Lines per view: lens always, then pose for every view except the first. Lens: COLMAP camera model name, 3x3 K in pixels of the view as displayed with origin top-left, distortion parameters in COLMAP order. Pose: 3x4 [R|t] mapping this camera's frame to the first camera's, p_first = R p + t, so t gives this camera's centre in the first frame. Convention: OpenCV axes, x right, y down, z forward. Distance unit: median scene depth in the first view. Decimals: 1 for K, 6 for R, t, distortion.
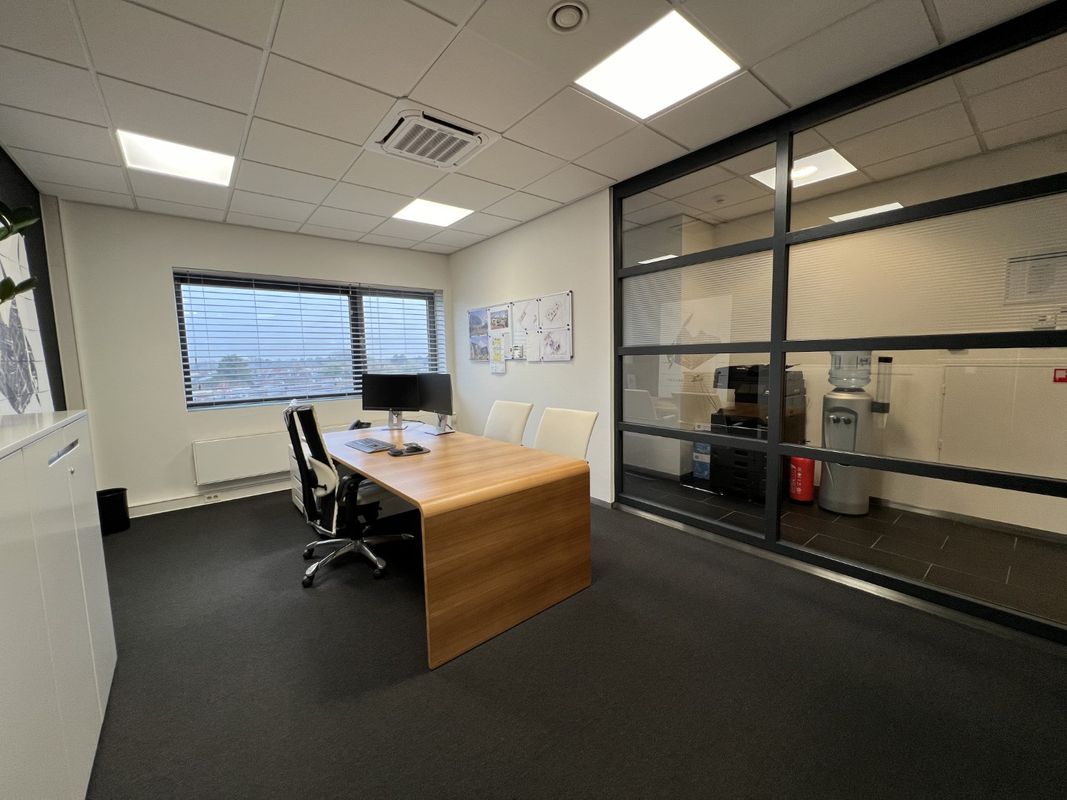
lens RADIAL K [[428.0, 0, 529.9], [0, 428.0, 399.2], [0, 0, 1]] dist [0.007997, -0.000057]
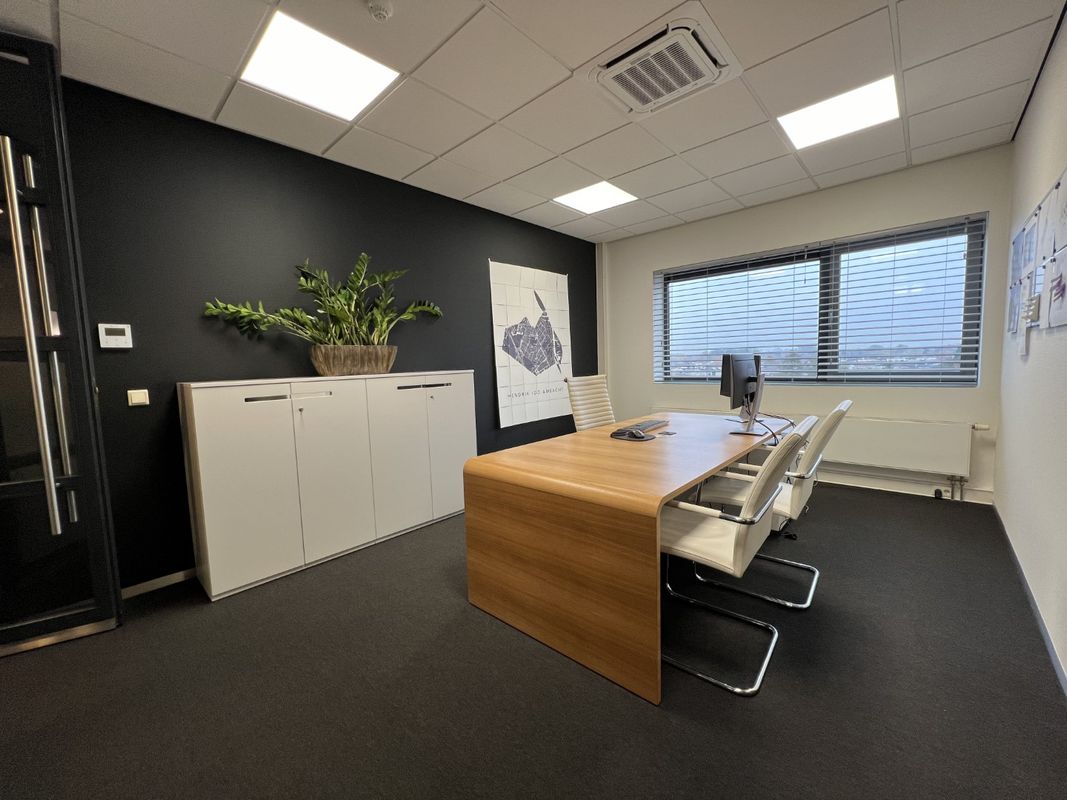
lens RADIAL K [[428.0, 0, 539.6], [0, 428.0, 393.3], [0, 0, 1]] dist [0.007997, -0.000057]
pose [[0.167370, 0.091694, -0.981621, 0.460648], [-0.066294, 0.994459, 0.081590, -0.025075], [0.983663, 0.051420, 0.172521, 0.498694]]
